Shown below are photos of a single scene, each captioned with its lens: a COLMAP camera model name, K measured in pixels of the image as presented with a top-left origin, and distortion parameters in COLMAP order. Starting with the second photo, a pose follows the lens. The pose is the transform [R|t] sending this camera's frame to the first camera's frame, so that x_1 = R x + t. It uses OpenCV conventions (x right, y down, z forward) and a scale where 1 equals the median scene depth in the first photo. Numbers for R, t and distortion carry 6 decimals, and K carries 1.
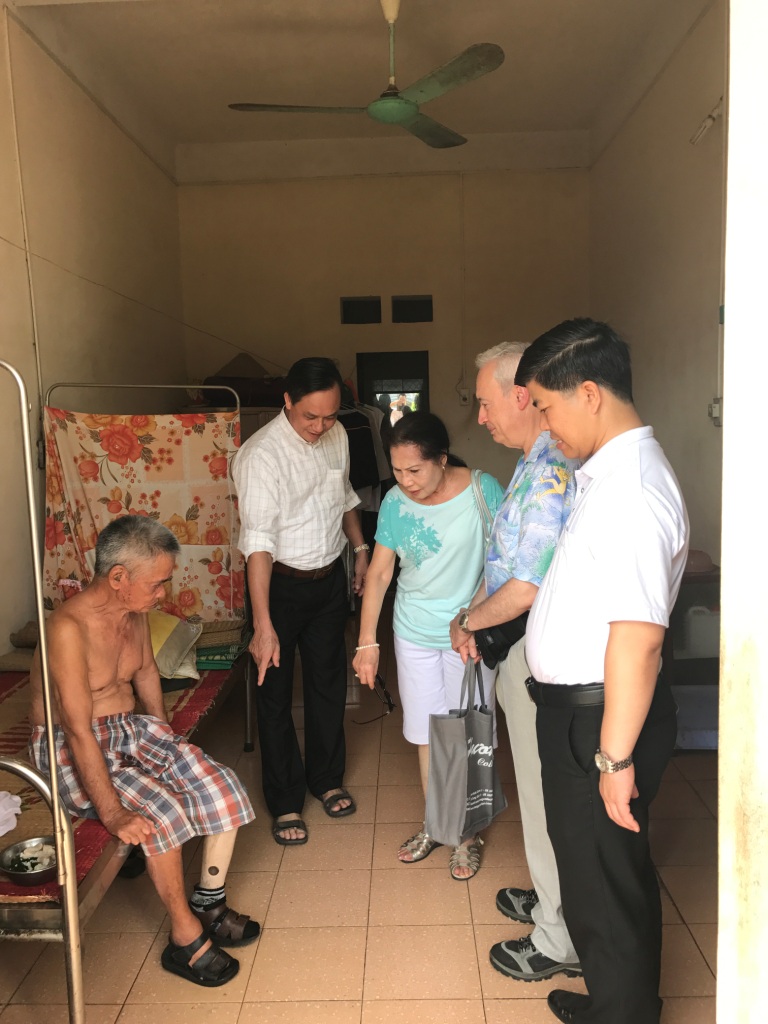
lens RADIAL K [[852.6, 0, 386.8], [0, 852.6, 512.5], [0, 0, 1]] dist [-0.010382, 0.008718]
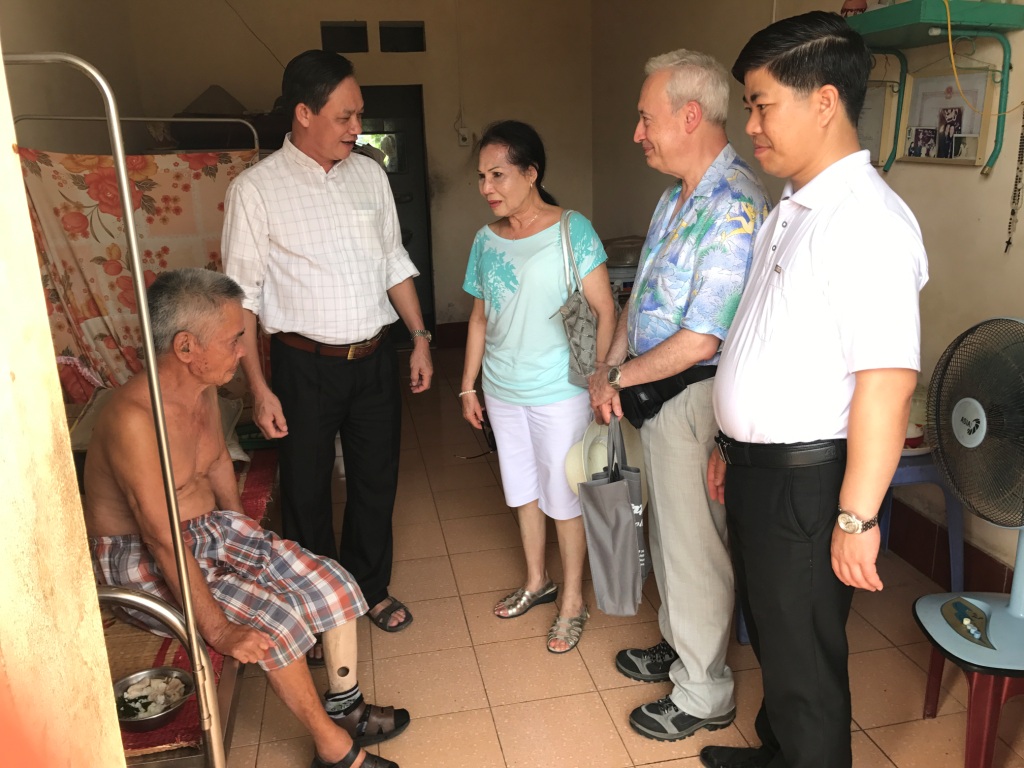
lens RADIAL K [[852.6, 0, 508.3], [0, 852.6, 386.2], [0, 0, 1]] dist [-0.010382, 0.008718]
pose [[0.977316, -0.061812, 0.202564, -0.182478], [0.032166, 0.988687, 0.146504, -0.002103], [-0.209328, -0.136665, 0.968248, 0.139417]]
